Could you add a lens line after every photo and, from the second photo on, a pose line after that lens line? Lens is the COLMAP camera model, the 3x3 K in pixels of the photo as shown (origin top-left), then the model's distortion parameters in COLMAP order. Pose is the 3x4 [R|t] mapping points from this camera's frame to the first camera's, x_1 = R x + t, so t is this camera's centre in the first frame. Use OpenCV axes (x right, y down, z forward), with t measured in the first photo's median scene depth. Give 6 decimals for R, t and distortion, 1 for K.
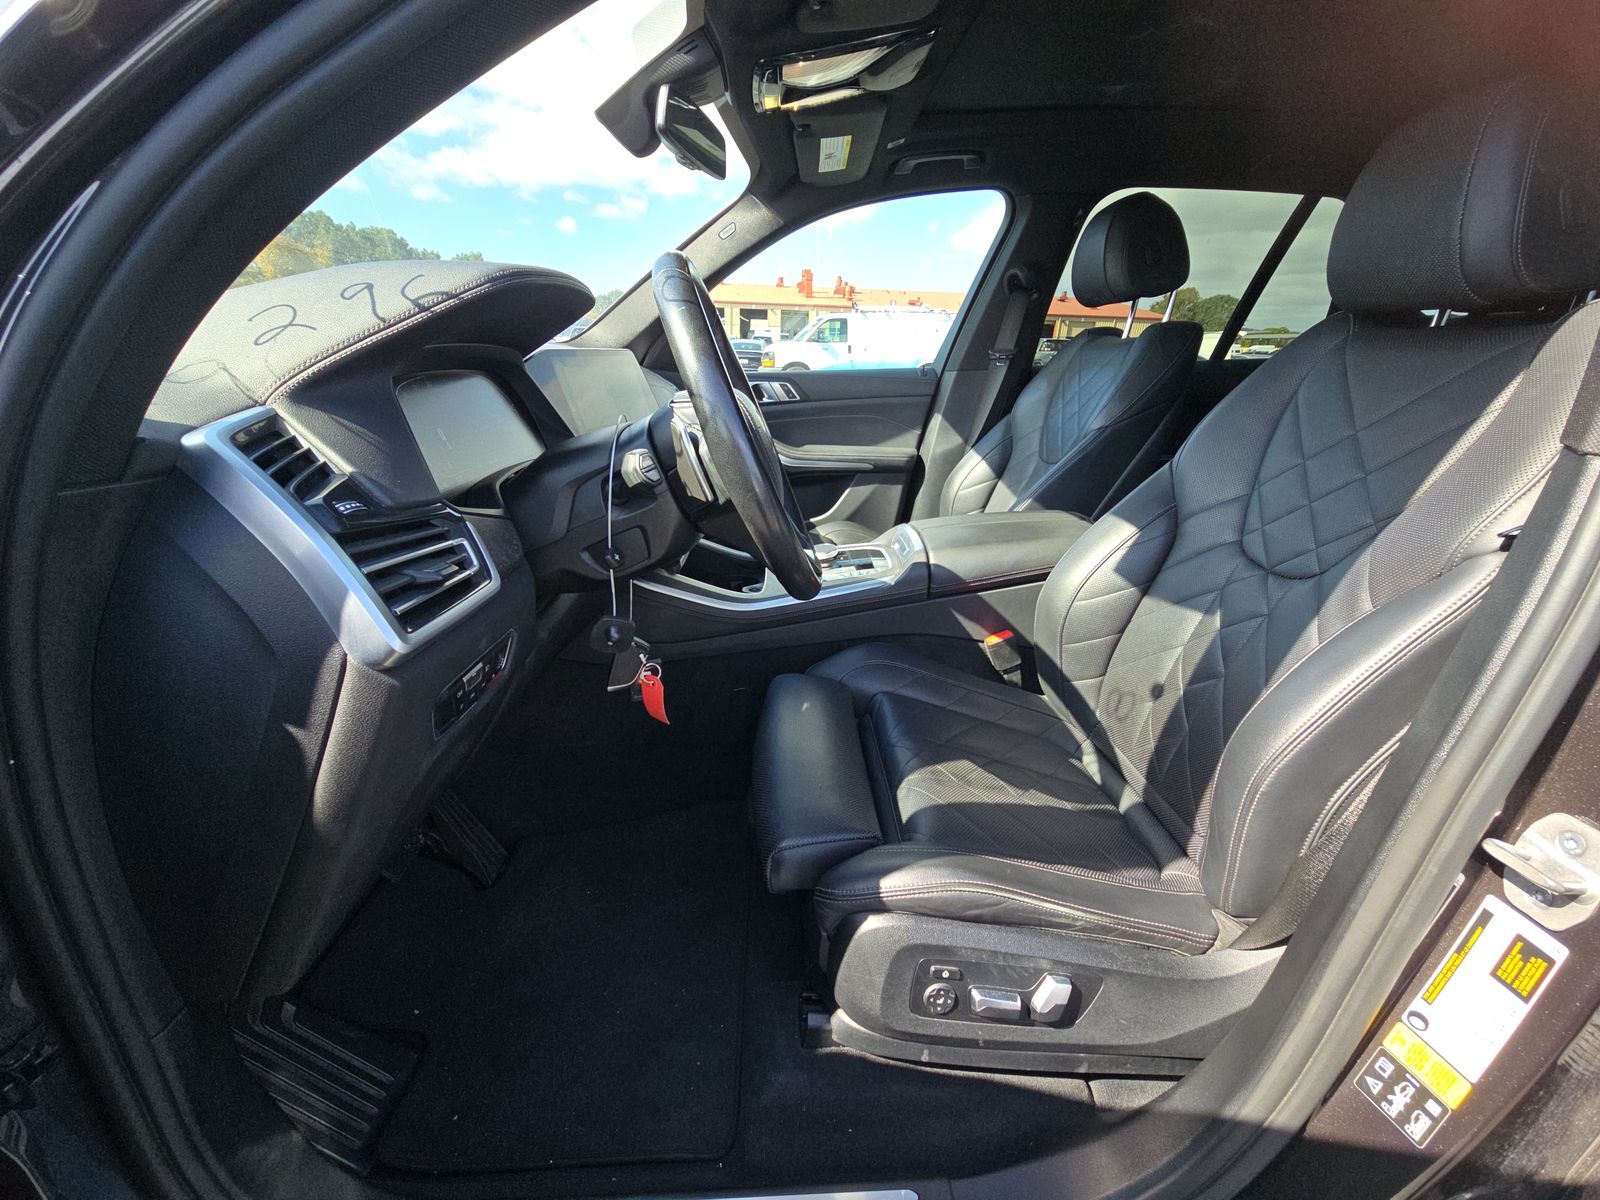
lens RADIAL K [[654.2, 0, 805.3], [0, 654.2, 597.6], [0, 0, 1]] dist [0.002256, 0.000239]
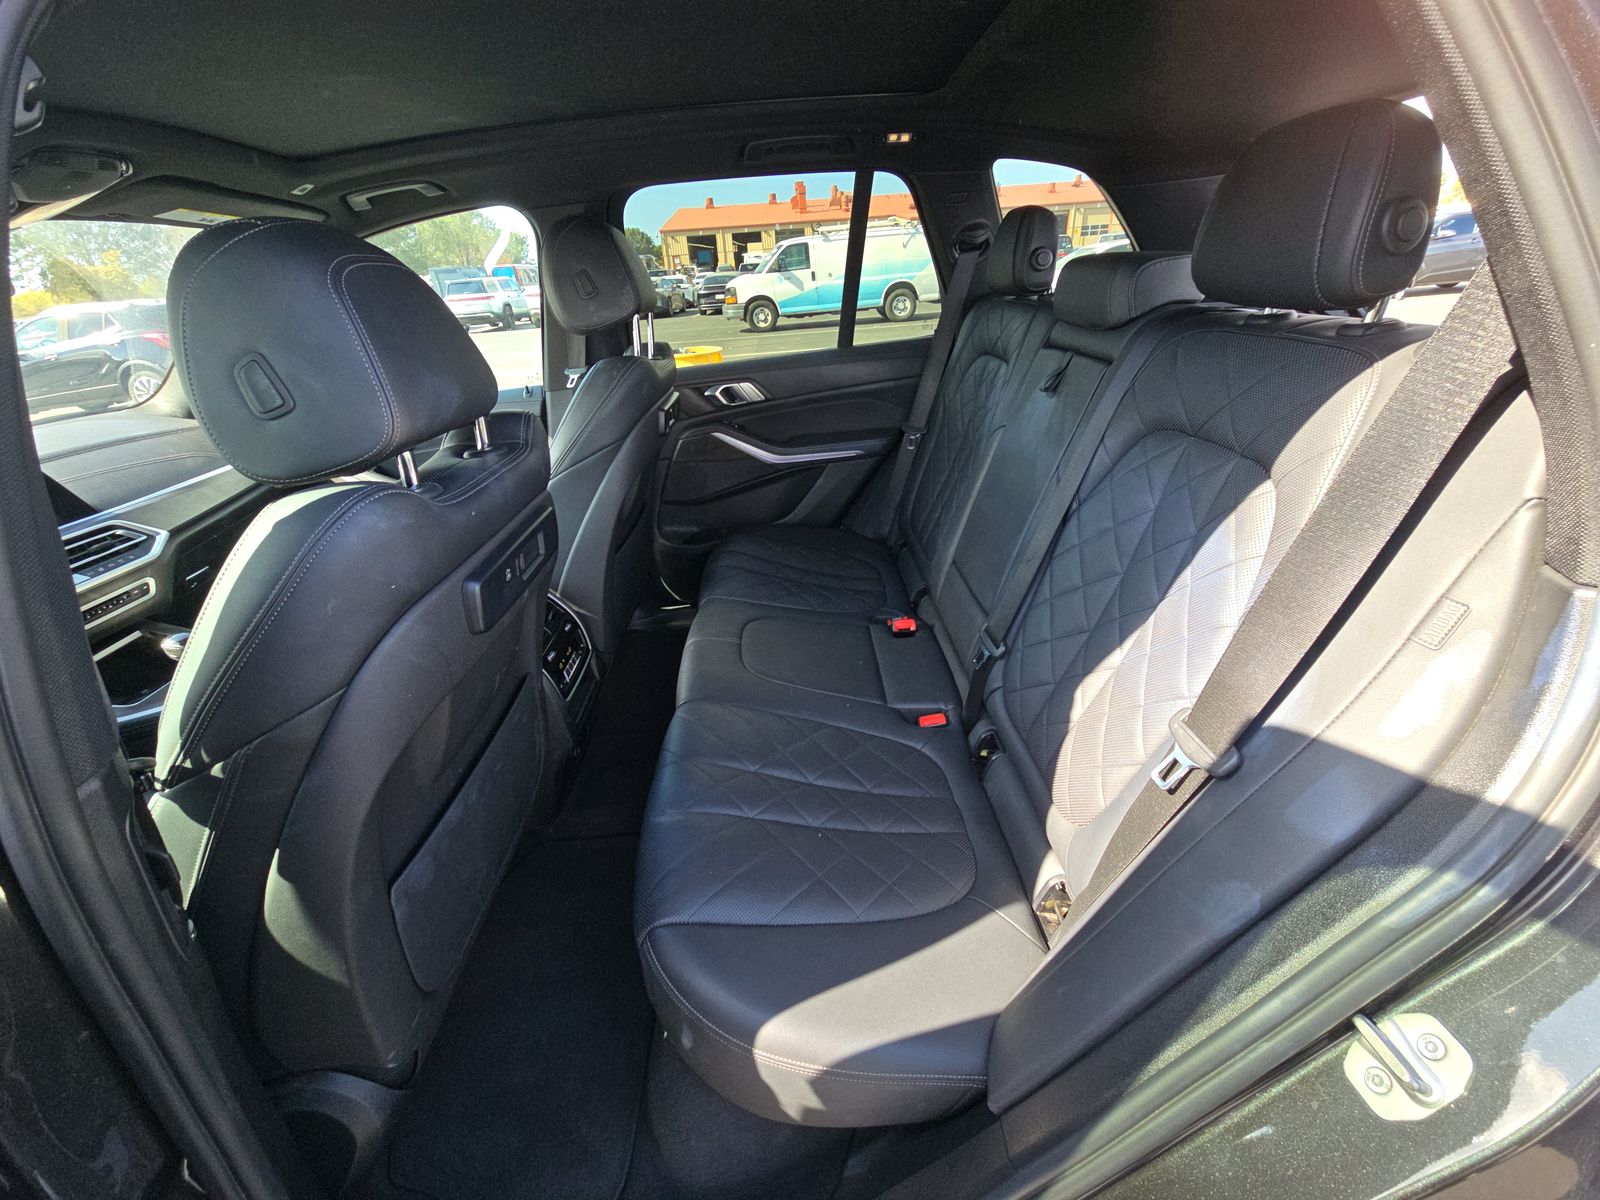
lens RADIAL K [[635.6, 0, 804.6], [0, 635.6, 599.5], [0, 0, 1]] dist [0.045956, -0.024554]
pose [[0.995544, -0.082720, -0.045274, 0.771311], [0.087225, 0.990235, 0.108747, -0.140801], [0.035836, -0.112211, 0.993038, 0.037587]]
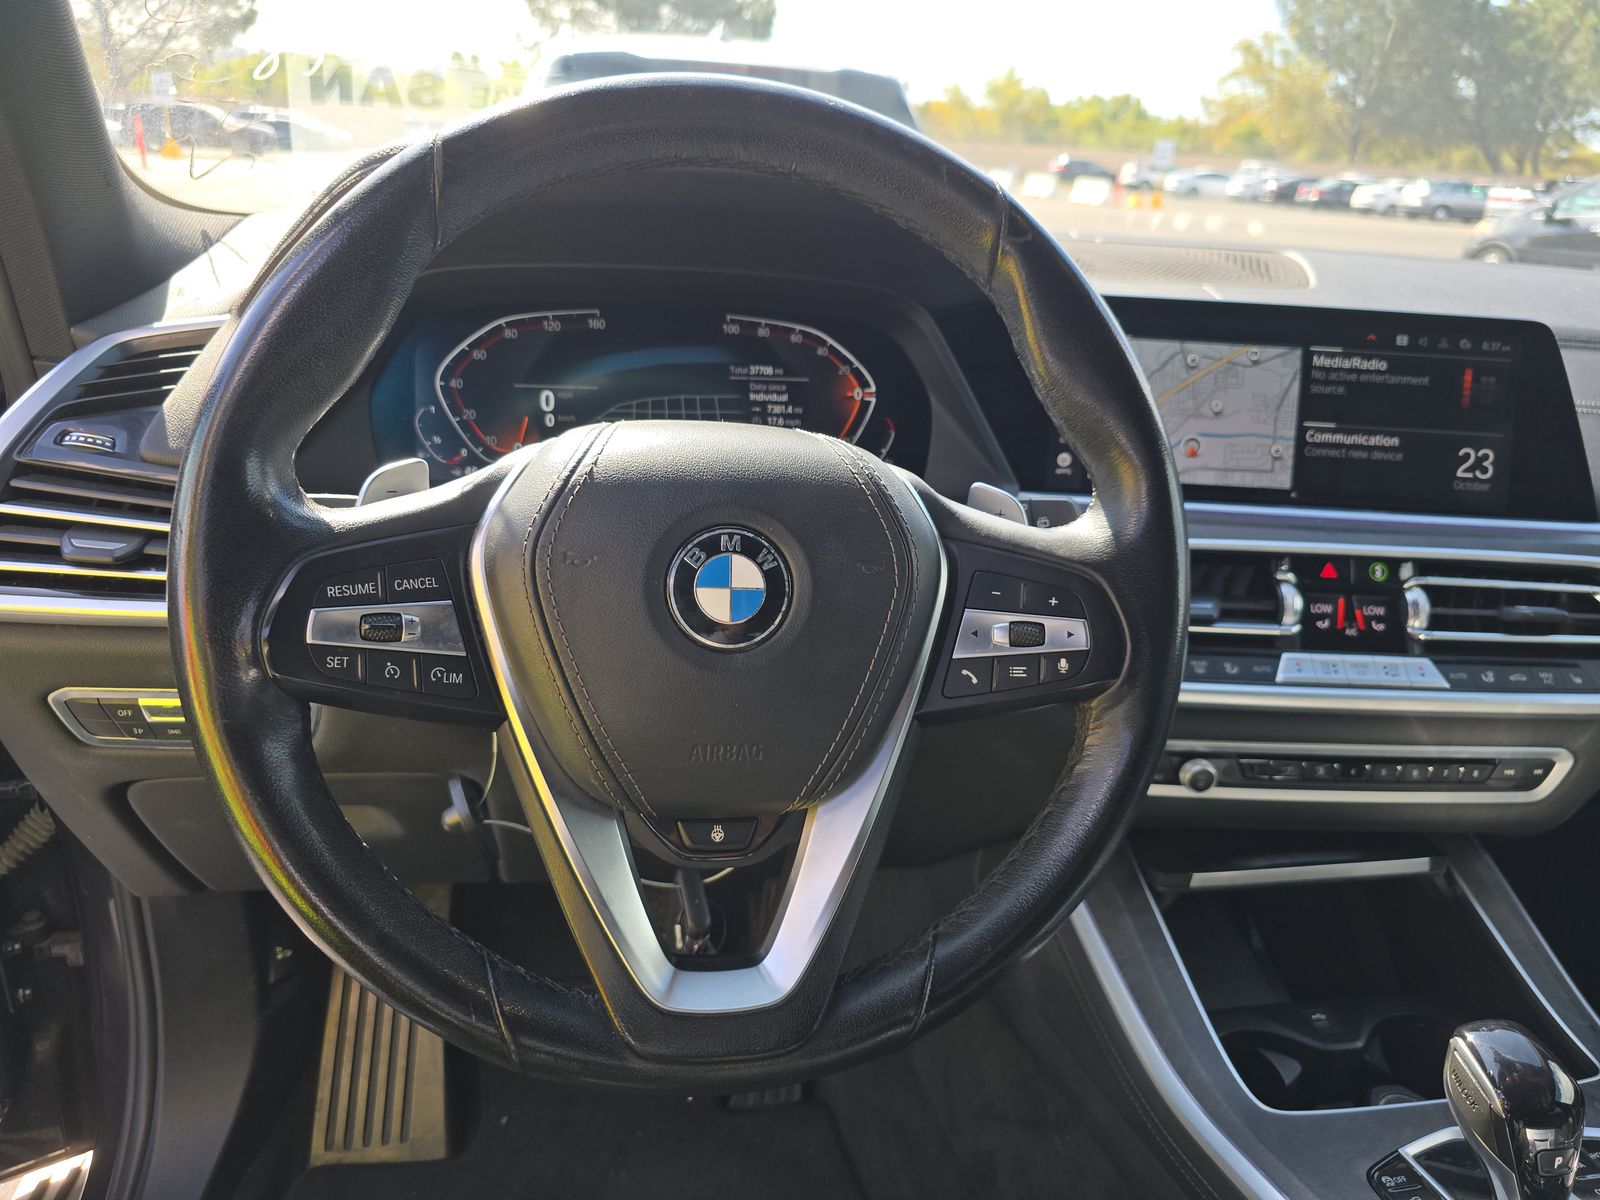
lens RADIAL K [[1101.5, 0, 798.4], [0, 1101.5, 592.5], [0, 0, 1]] dist [0.035399, -0.041172]
pose [[0.137930, 0.345457, -0.928243, 0.224993], [-0.400650, 0.876560, 0.266689, -0.204976], [0.905790, 0.335116, 0.259311, 0.437074]]
